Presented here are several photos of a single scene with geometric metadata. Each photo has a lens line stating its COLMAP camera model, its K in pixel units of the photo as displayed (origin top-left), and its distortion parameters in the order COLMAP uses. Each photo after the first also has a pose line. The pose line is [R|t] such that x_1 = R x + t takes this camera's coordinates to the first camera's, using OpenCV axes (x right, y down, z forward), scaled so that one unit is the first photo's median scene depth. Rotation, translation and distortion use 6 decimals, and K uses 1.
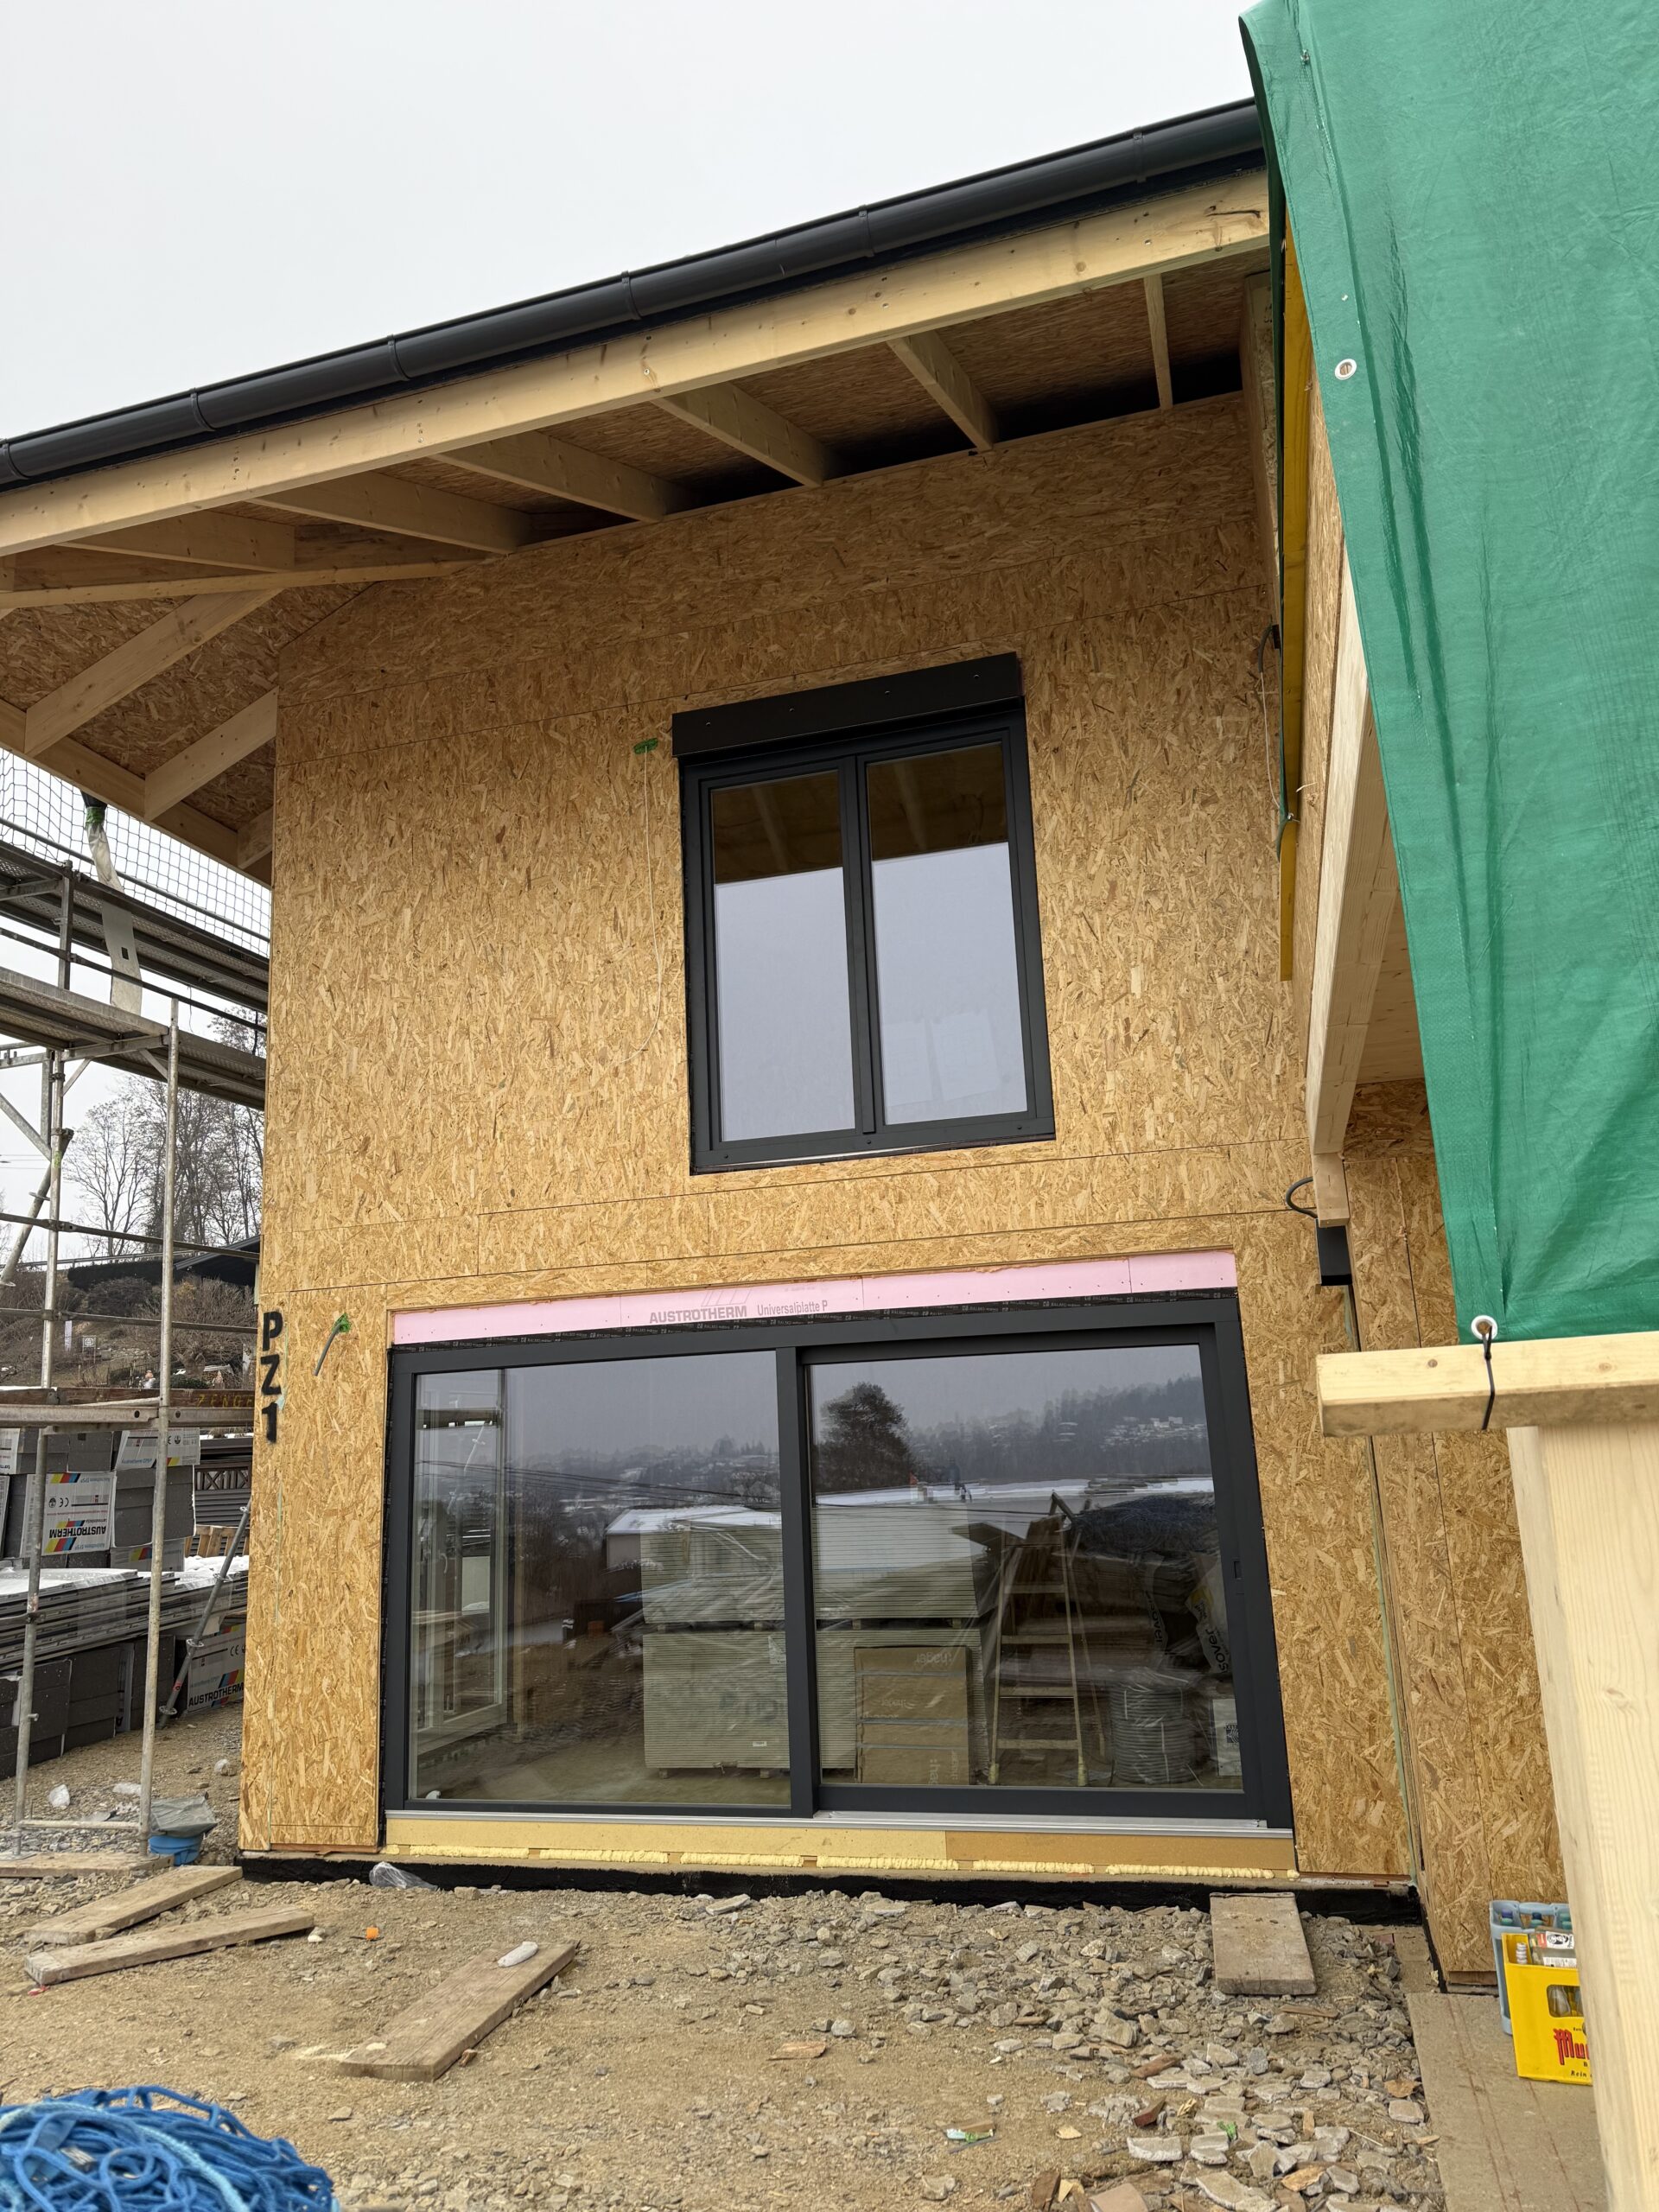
lens RADIAL K [[1516.2, 0, 829.5], [0, 1516.2, 1106.0], [0, 0, 1]] dist [0.197244, -0.369425]
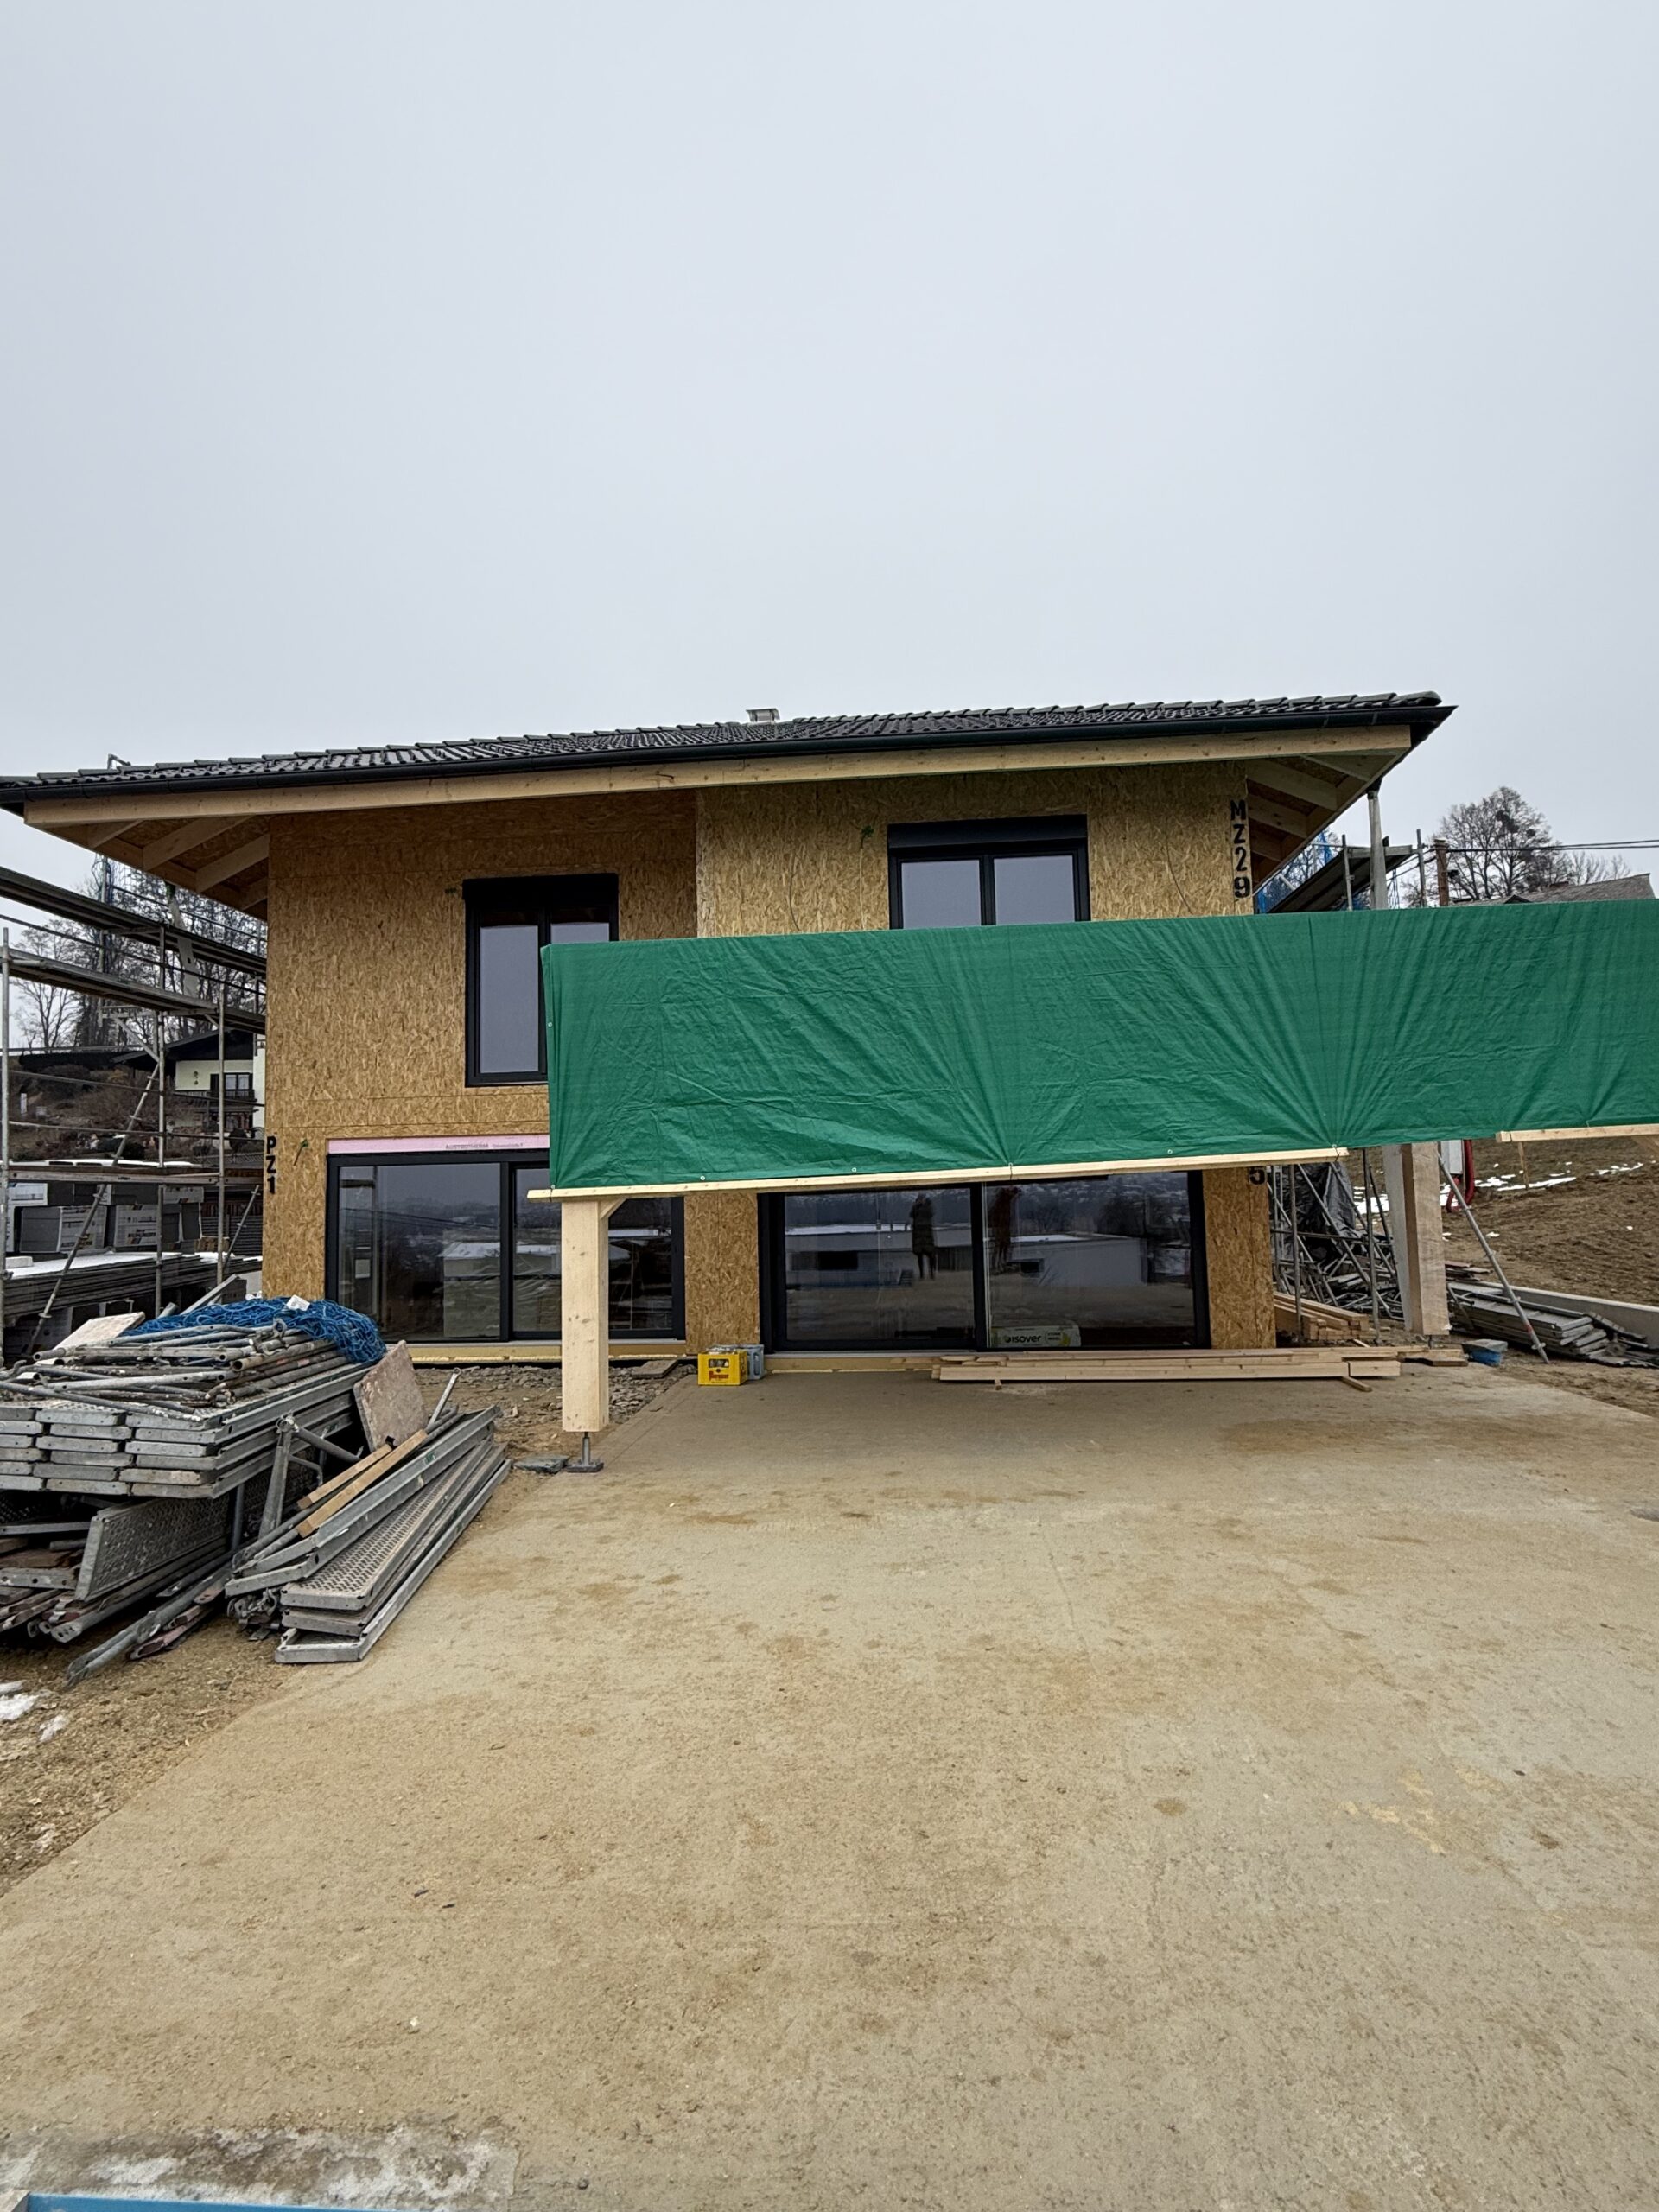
lens RADIAL K [[1108.5, 0, 829.5], [0, 1108.5, 1106.0], [0, 0, 1]] dist [0.004611, 0.000455]
pose [[0.980873, 0.037784, 0.190945, 0.123894], [-0.062263, 0.990343, 0.123870, -0.160394], [-0.184420, -0.133389, 0.973754, -0.706883]]
